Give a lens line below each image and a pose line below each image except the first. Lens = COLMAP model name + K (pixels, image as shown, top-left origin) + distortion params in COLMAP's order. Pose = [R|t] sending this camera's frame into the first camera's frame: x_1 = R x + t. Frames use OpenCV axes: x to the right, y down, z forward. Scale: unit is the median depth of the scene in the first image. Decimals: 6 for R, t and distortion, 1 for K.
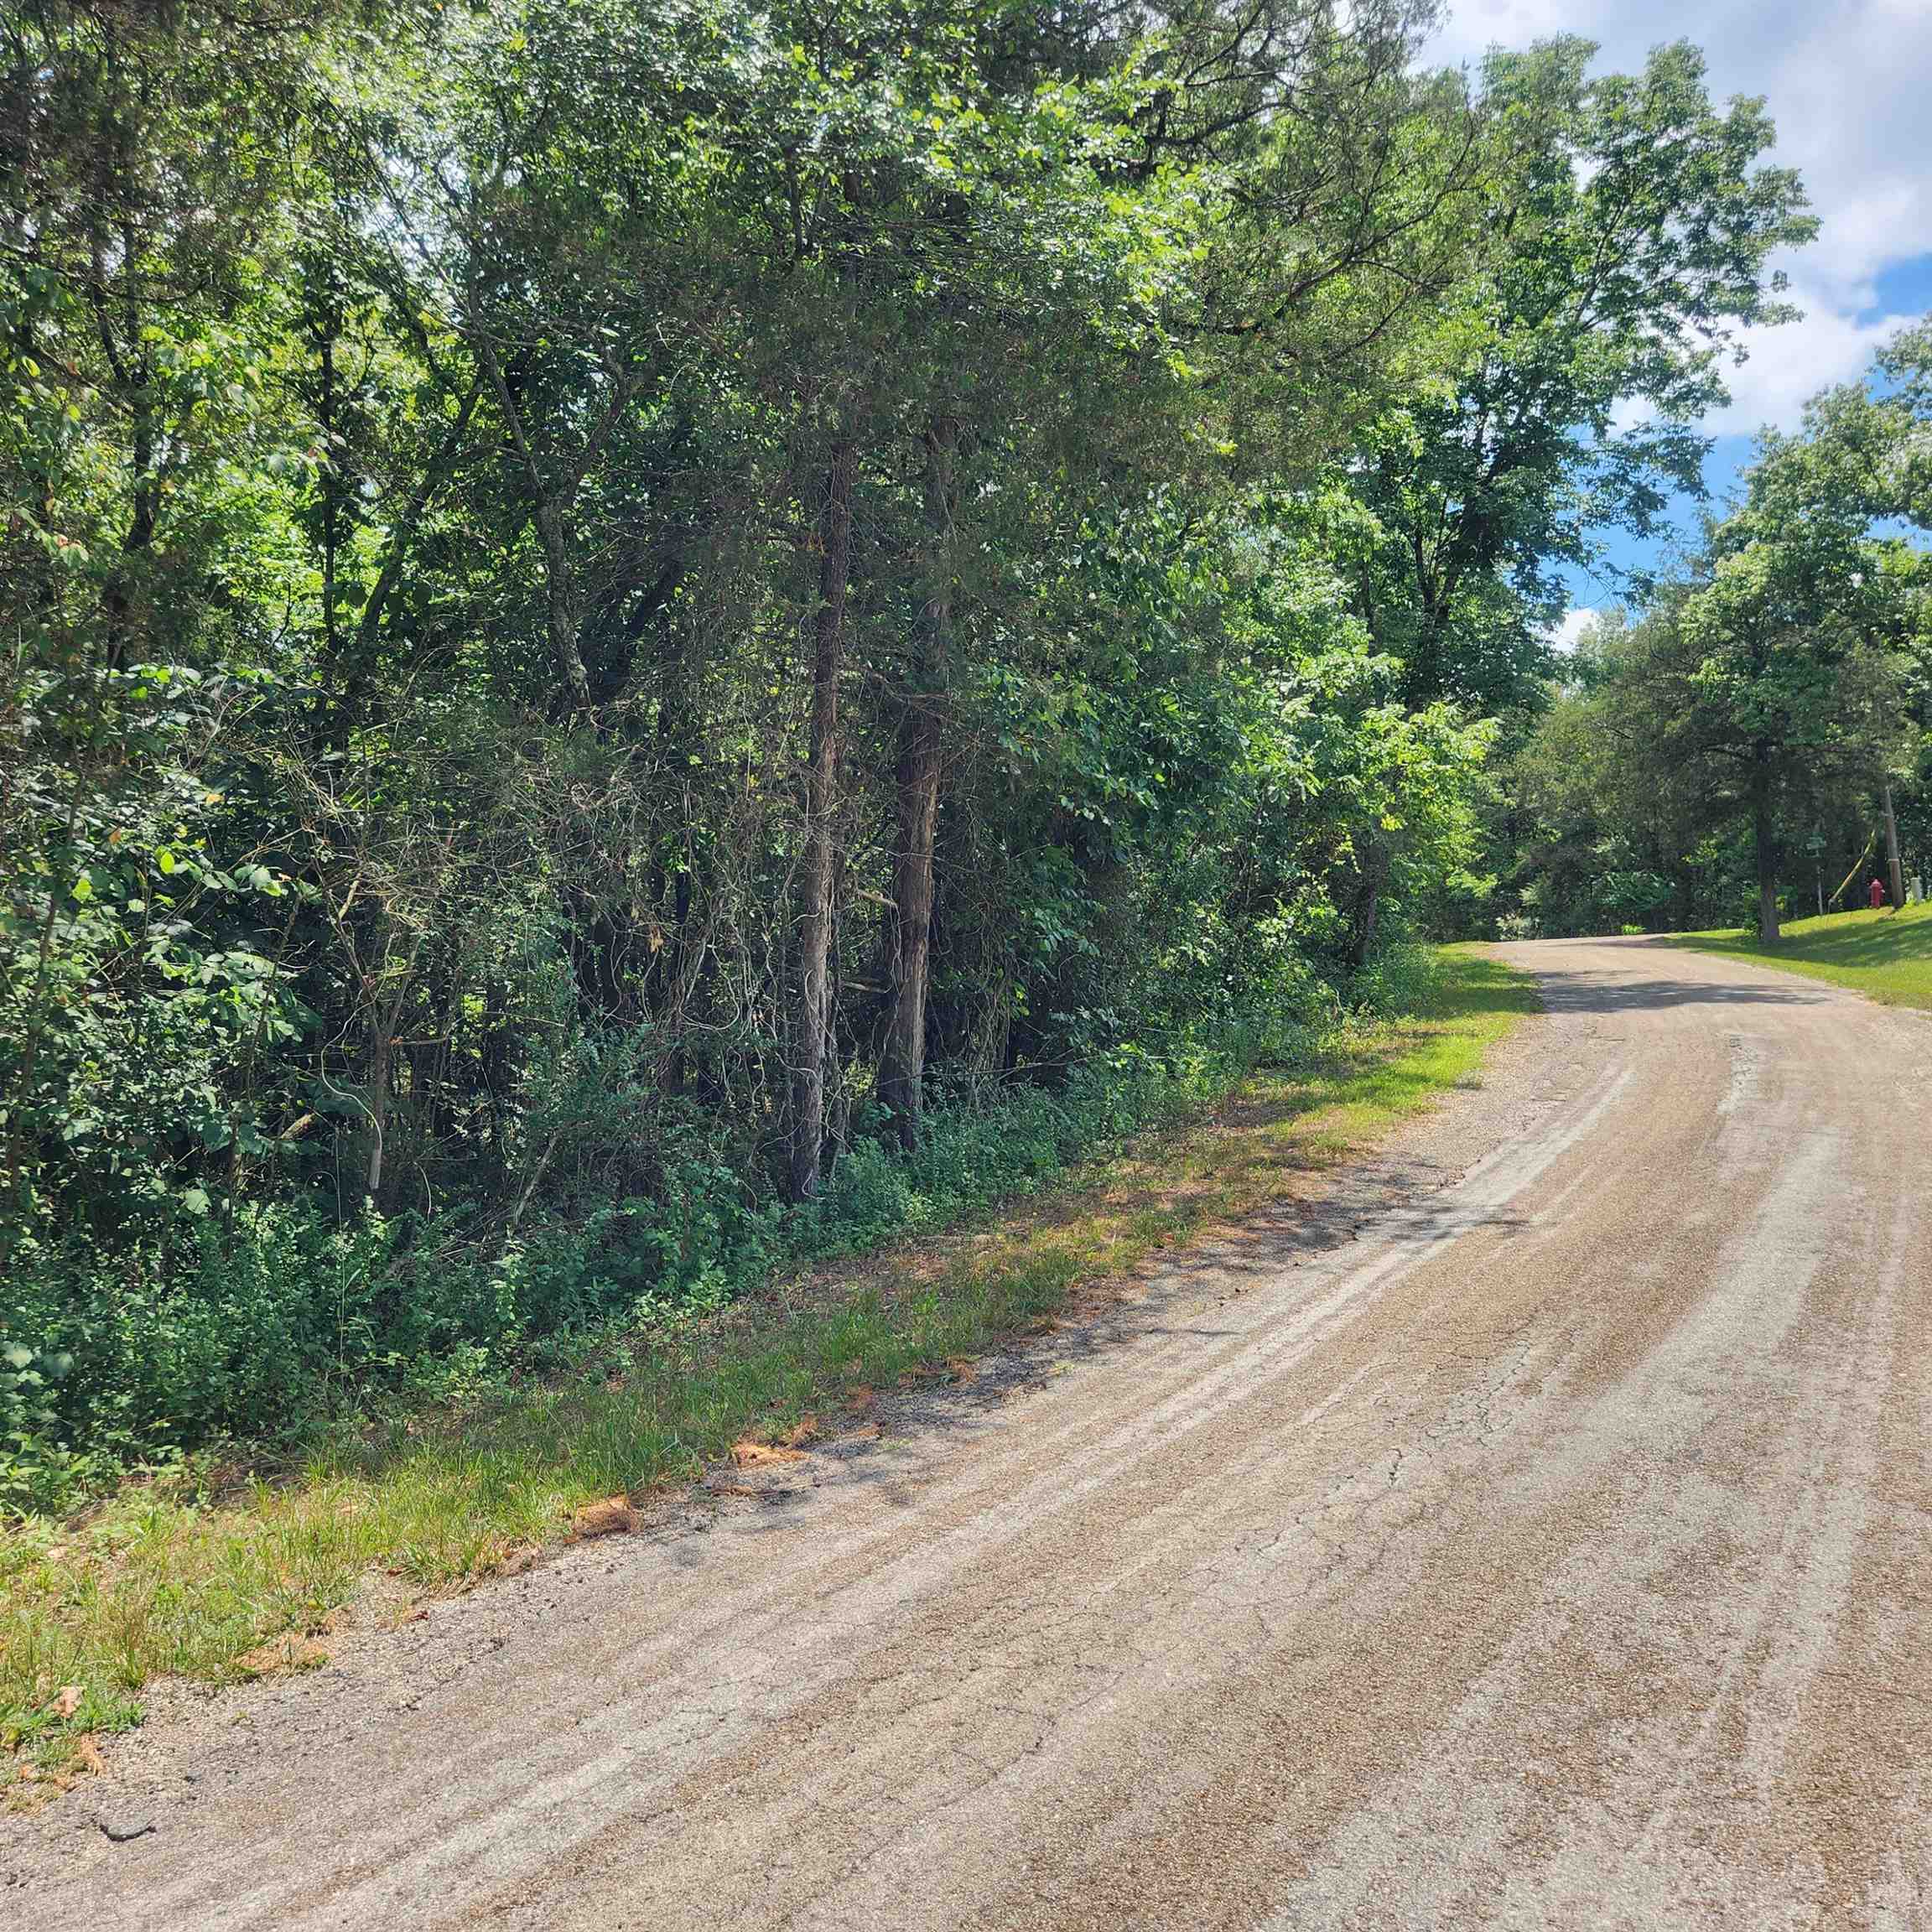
lens RADIAL K [[1792.9, 0, 960.6], [0, 1792.9, 959.3], [0, 0, 1]] dist [0.077152, -0.113397]
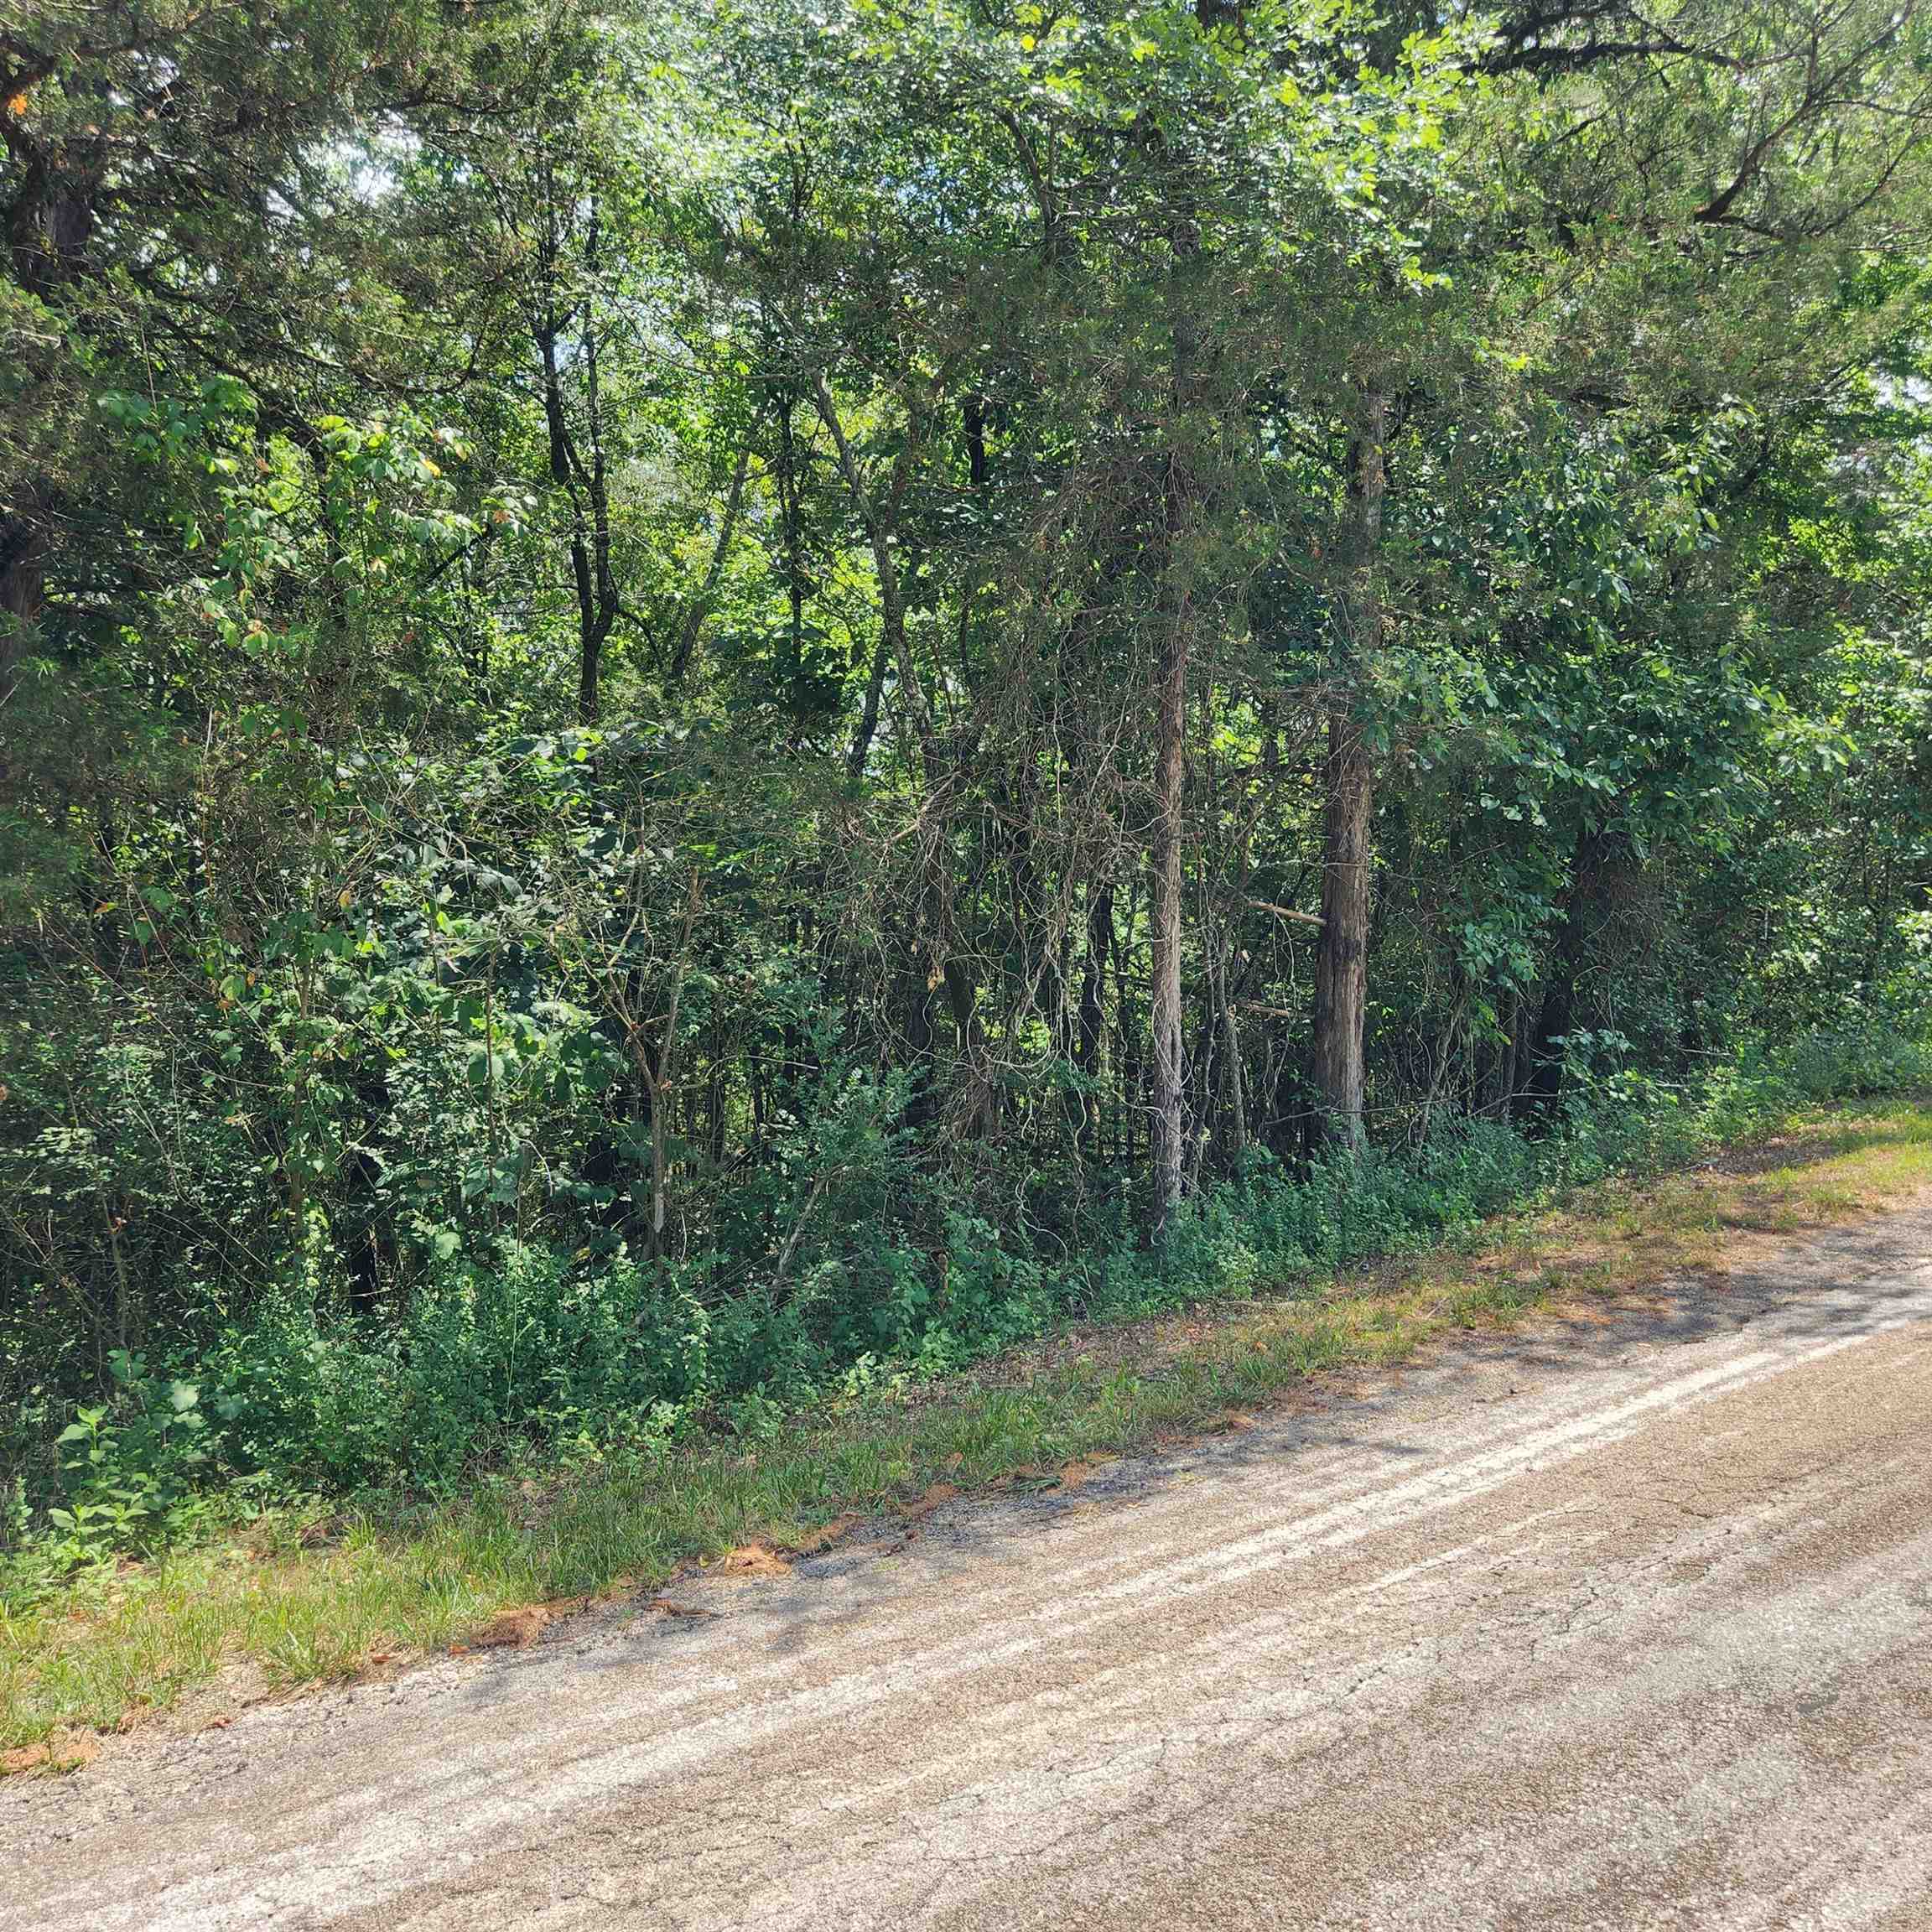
lens RADIAL K [[1781.5, 0, 969.3], [0, 1781.5, 987.8], [0, 0, 1]] dist [0.080987, -0.105473]
pose [[0.920562, -0.027744, -0.389610, 0.191838], [0.030939, 0.999519, 0.001925, -0.005455], [0.389369, -0.013826, 0.920978, 0.123215]]
